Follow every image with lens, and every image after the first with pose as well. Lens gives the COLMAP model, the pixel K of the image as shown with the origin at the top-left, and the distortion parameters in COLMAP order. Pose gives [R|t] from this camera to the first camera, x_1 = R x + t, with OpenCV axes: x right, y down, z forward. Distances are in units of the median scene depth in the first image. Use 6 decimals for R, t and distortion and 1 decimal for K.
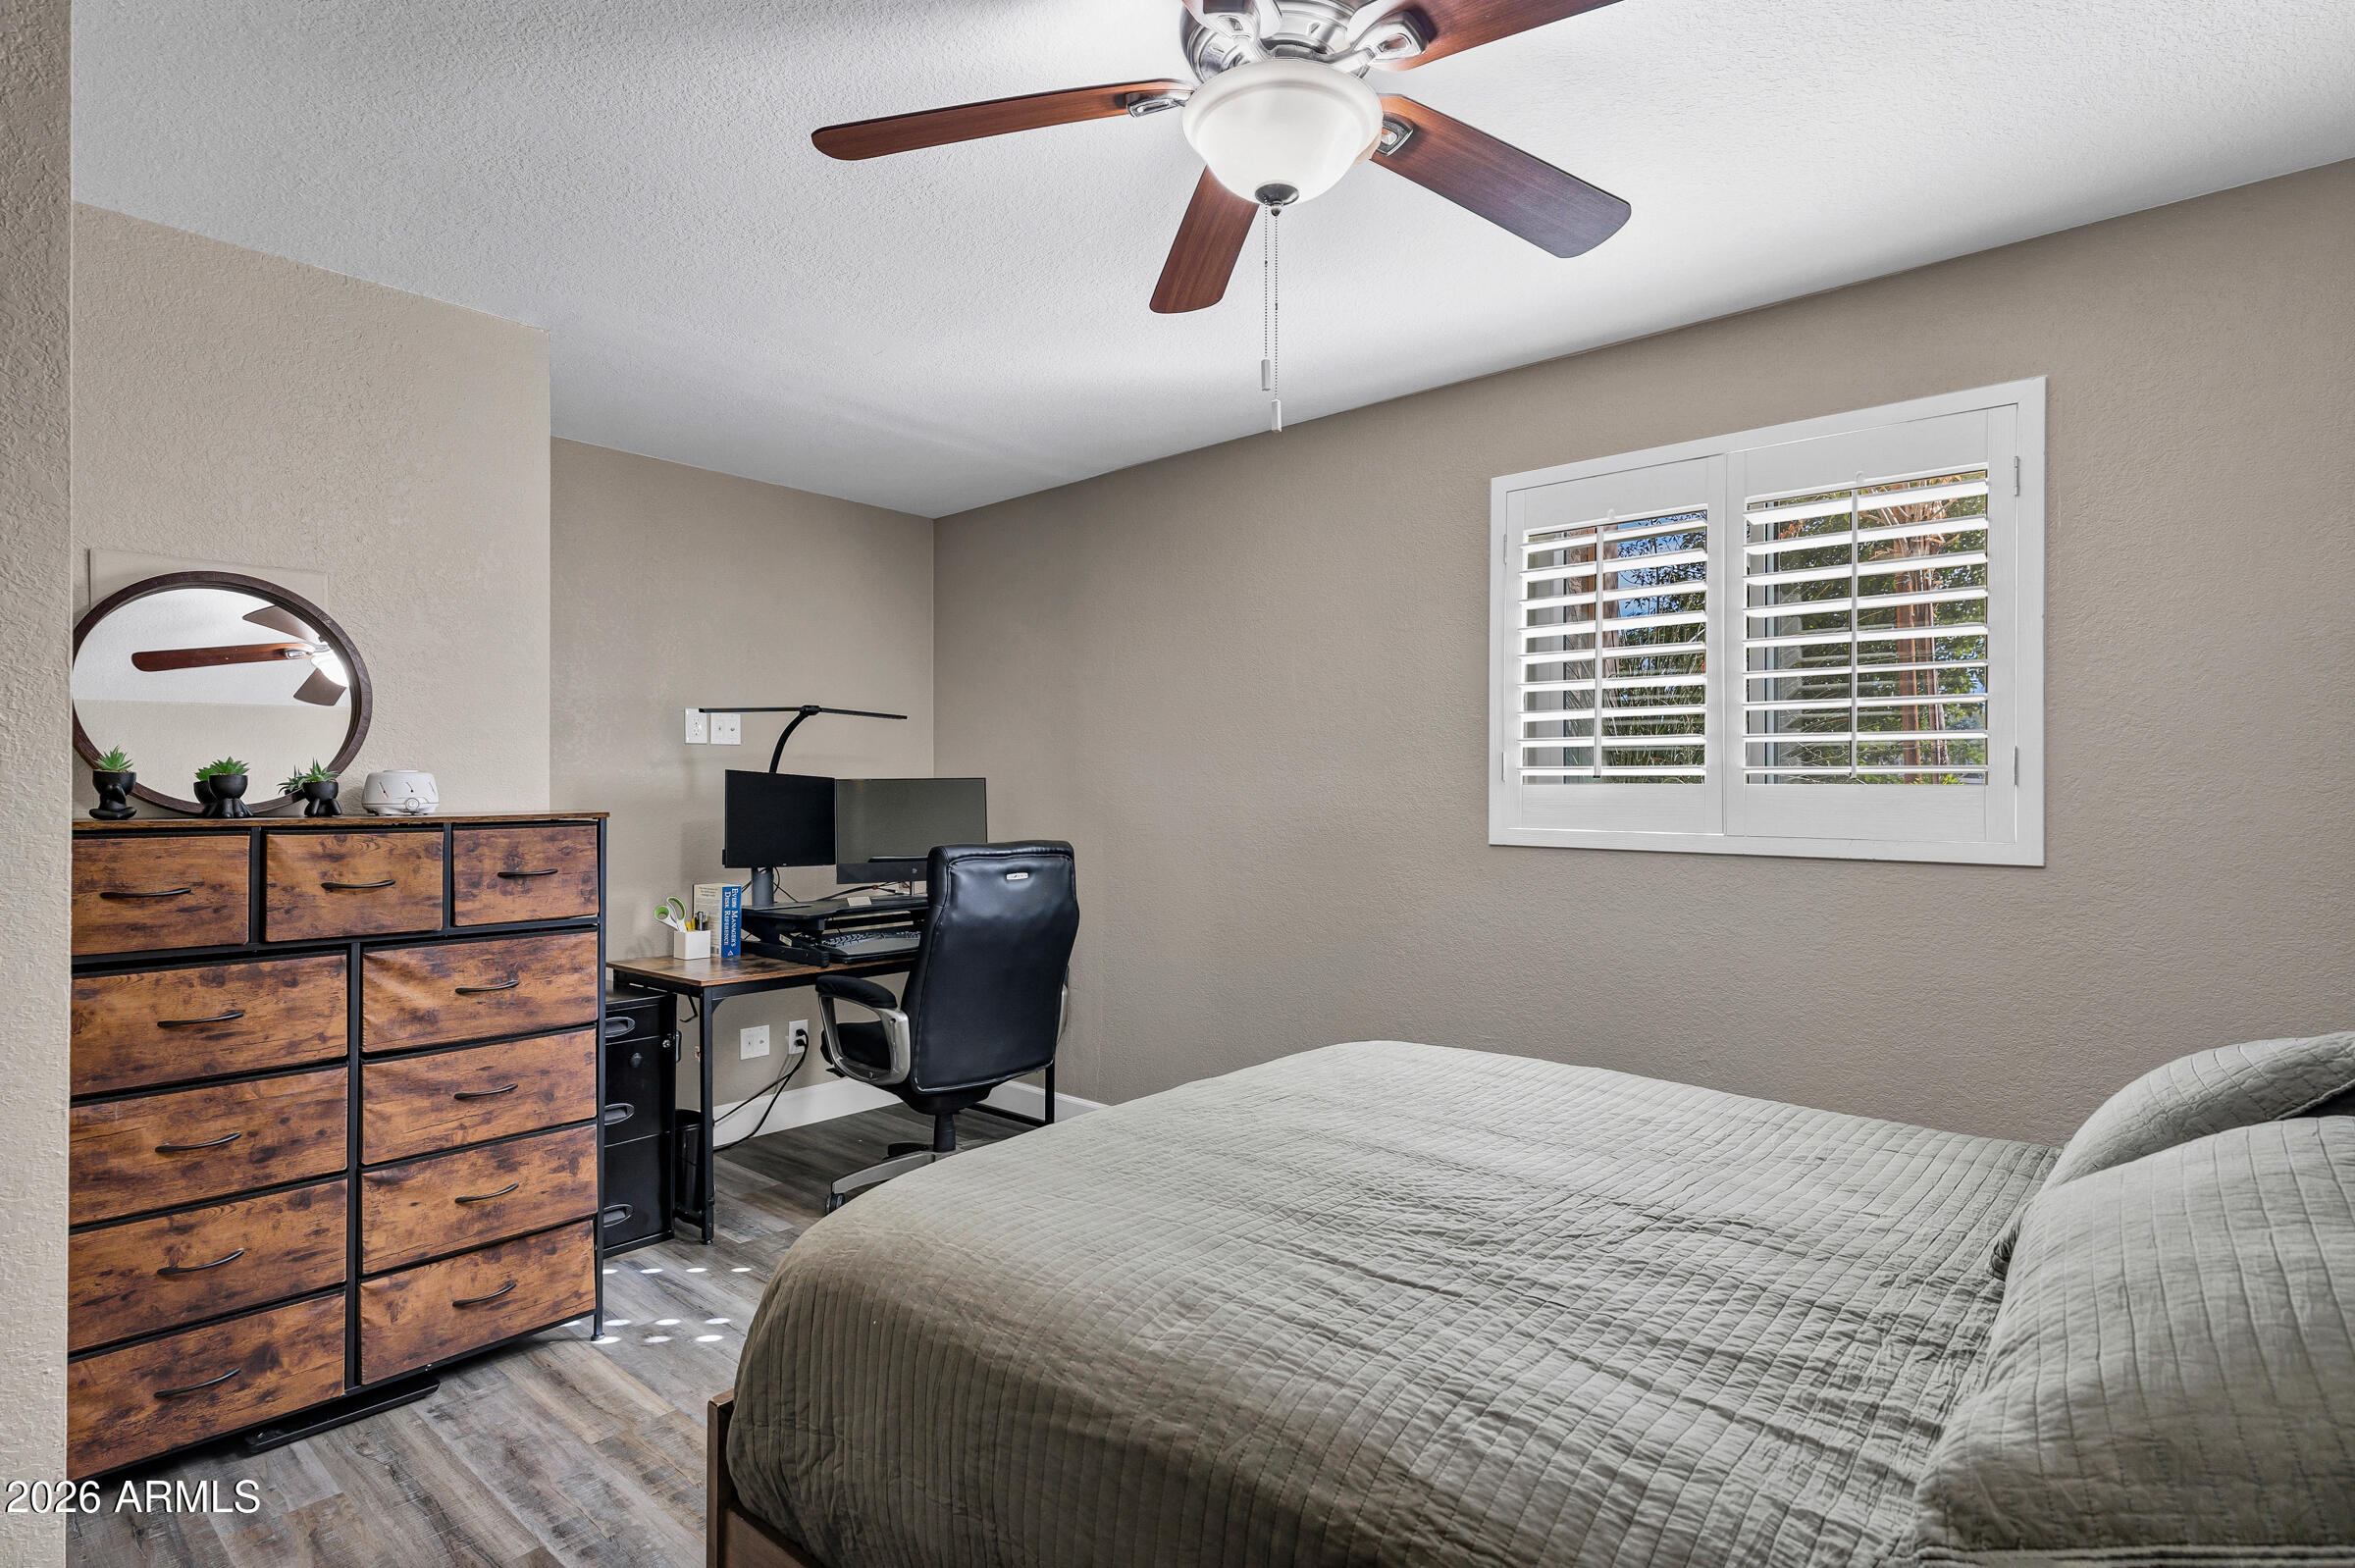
lens RADIAL K [[1165.7, 0, 1177.5], [0, 1165.7, 784.0], [0, 0, 1]] dist [0.000963, 0.000074]
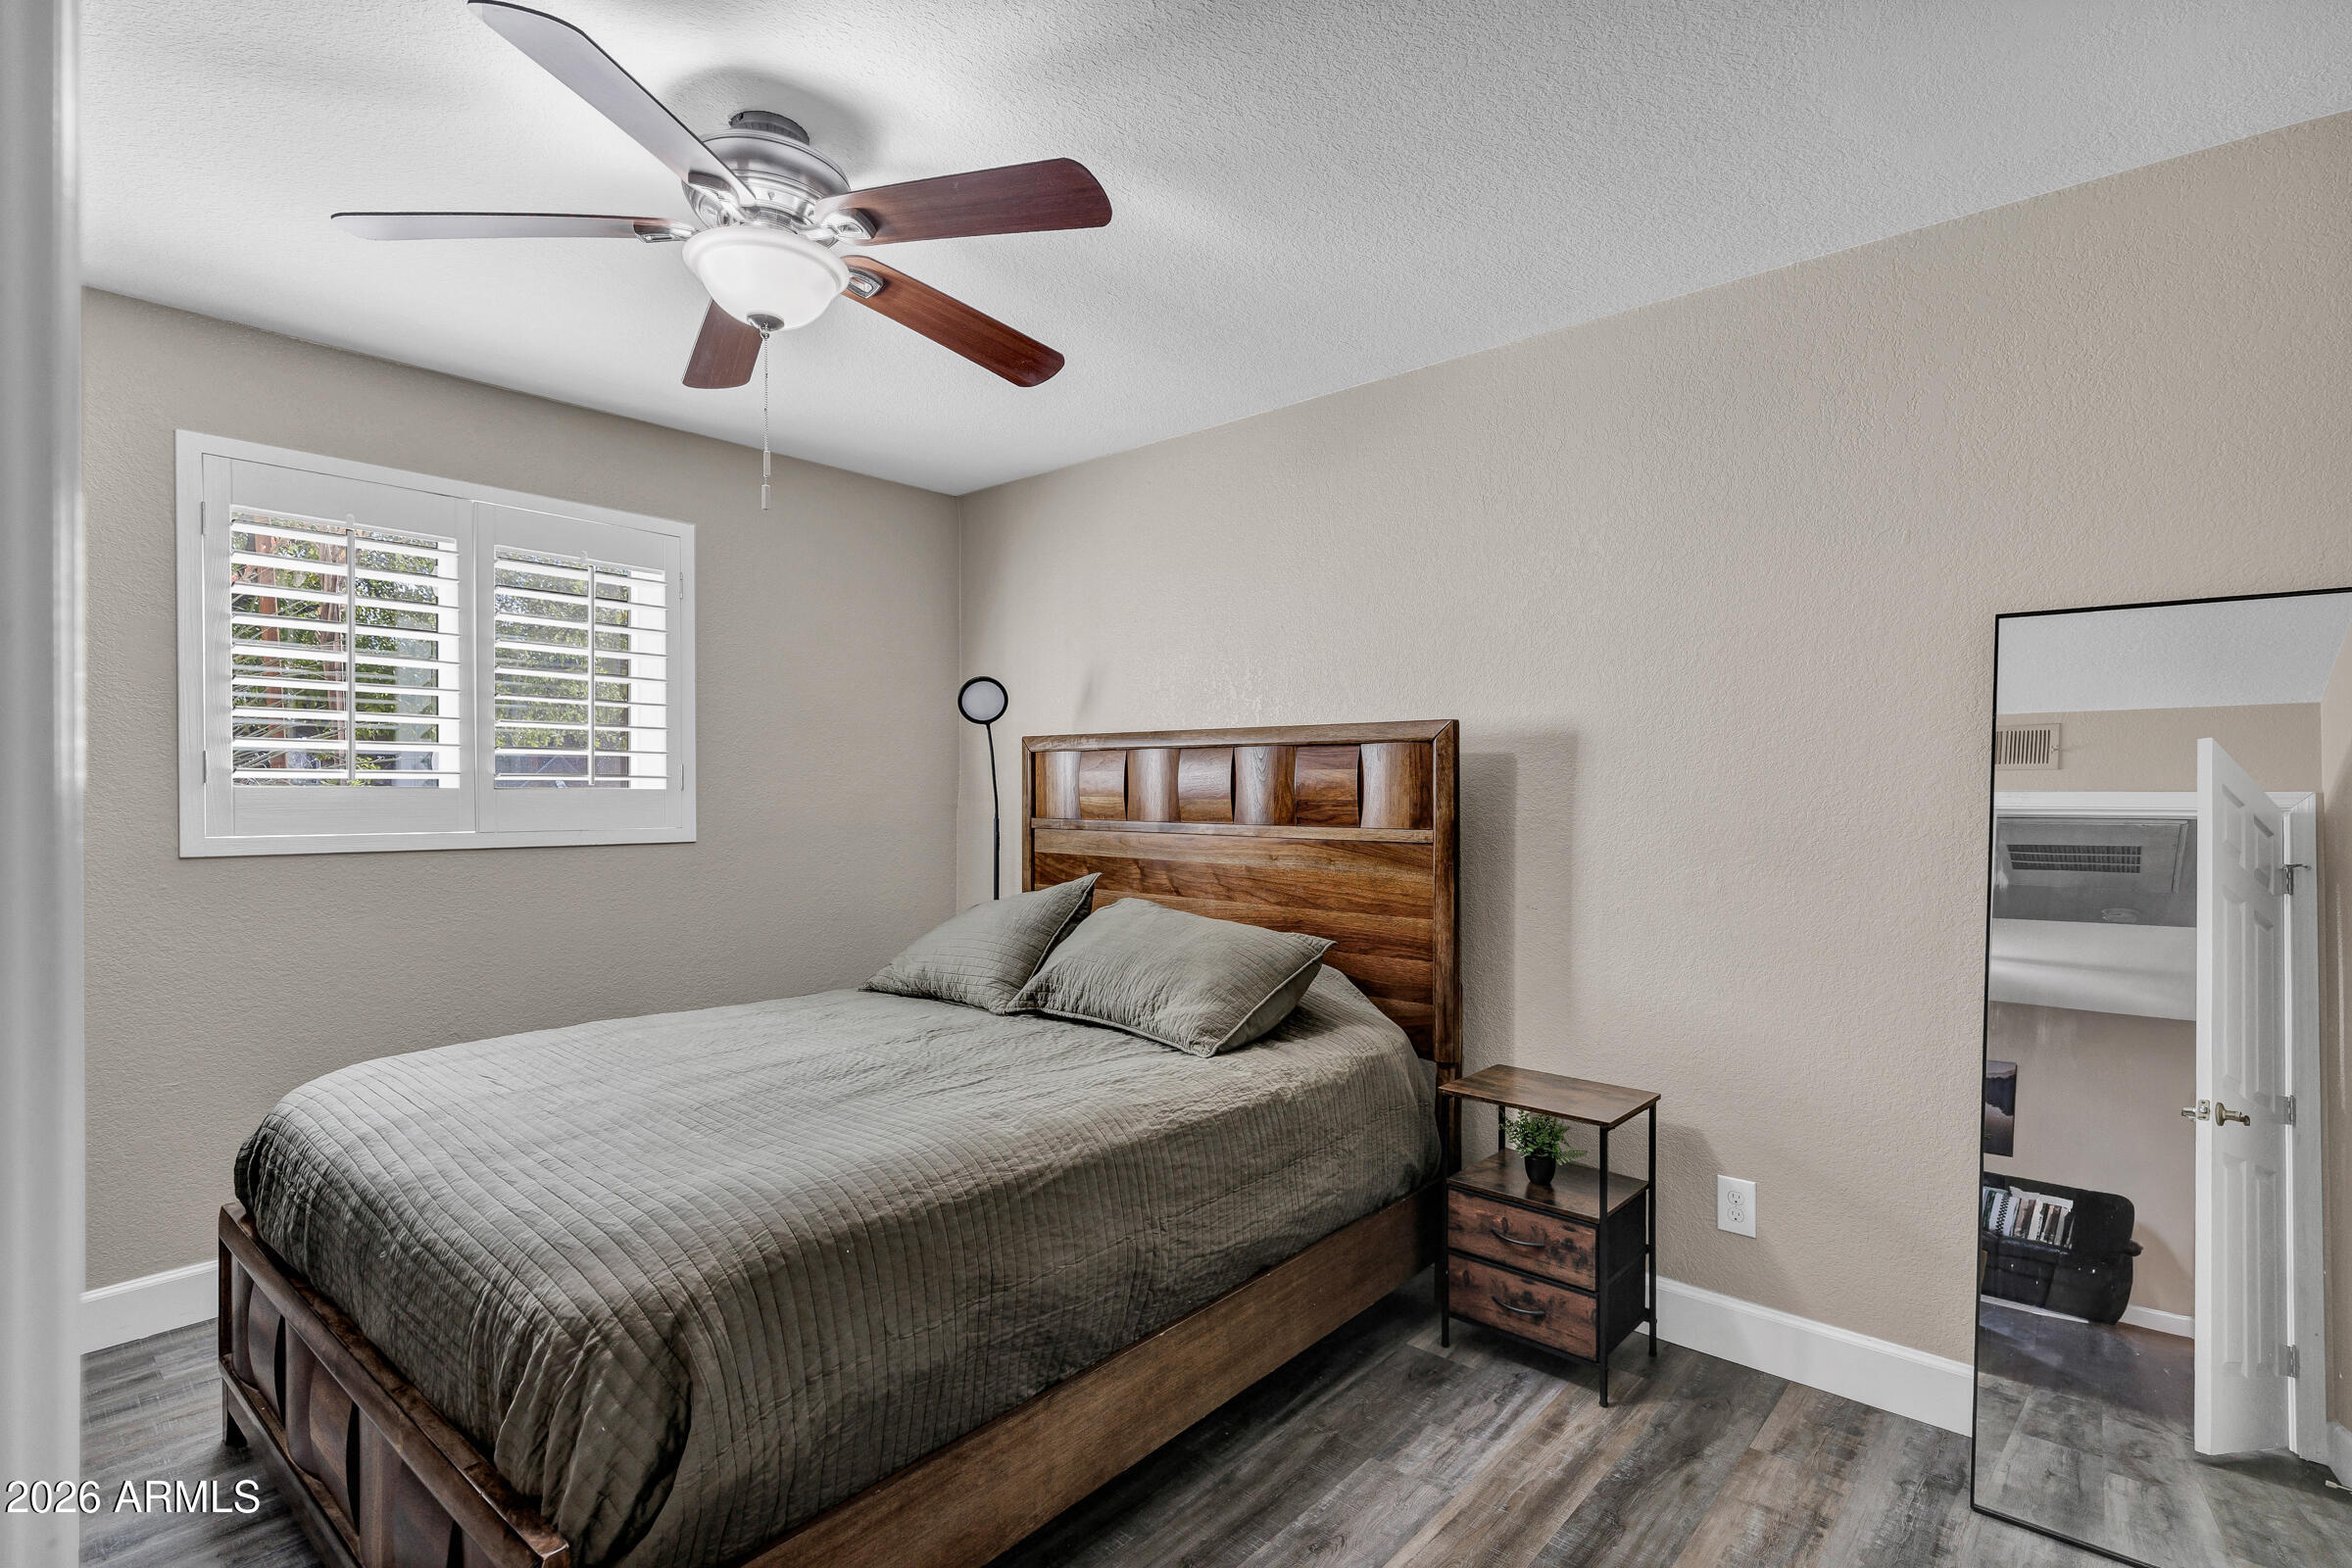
lens RADIAL K [[1102.0, 0, 1176.0], [0, 1102.0, 784.0], [0, 0, 1]] dist [-0.000302, -0.000045]
pose [[0.006112, 0.009757, 0.999934, -1.123752], [-0.005414, 0.999938, -0.009724, 0.006315], [-0.999967, -0.005355, 0.006165, 0.558868]]
